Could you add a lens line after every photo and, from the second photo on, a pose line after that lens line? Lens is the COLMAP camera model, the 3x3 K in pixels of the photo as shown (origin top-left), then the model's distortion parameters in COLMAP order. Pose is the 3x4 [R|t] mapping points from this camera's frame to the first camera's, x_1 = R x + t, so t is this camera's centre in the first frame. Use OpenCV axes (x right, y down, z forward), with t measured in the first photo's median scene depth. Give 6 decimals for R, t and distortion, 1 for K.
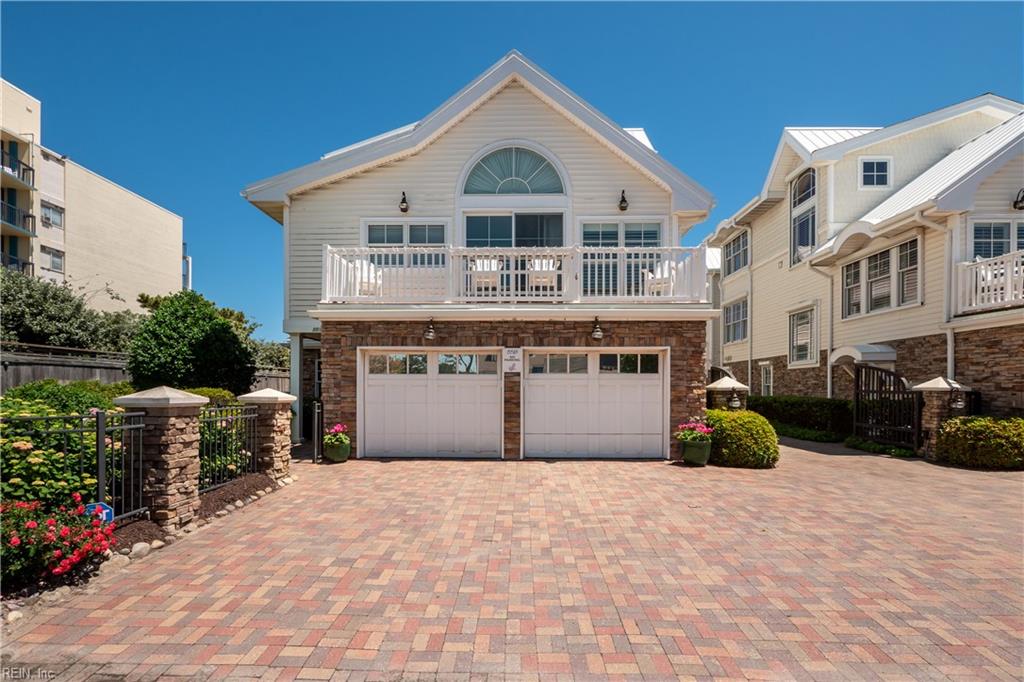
lens RADIAL K [[446.3, 0, 510.2], [0, 446.3, 388.8], [0, 0, 1]] dist [0.000667, 0.000604]
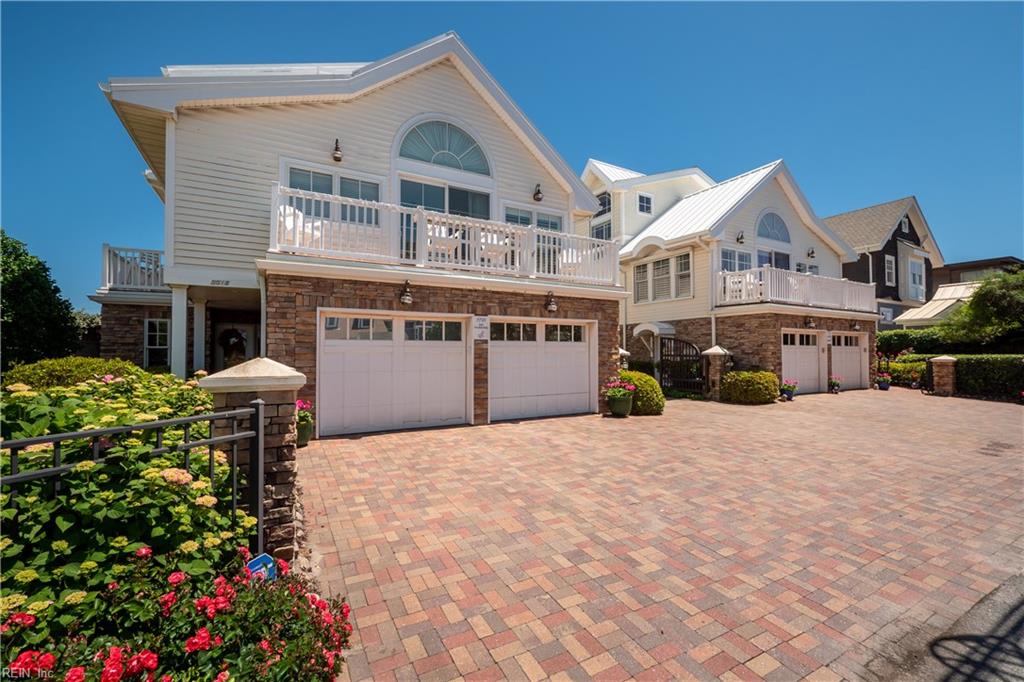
lens RADIAL K [[399.0, 0, 511.2], [0, 399.0, 344.8], [0, 0, 1]] dist [-0.002855, -0.000005]
pose [[0.883236, 0.006258, 0.468888, -0.350071], [0.003499, 0.999795, -0.019935, -0.005998], [-0.468917, 0.019248, 0.883033, 0.145551]]
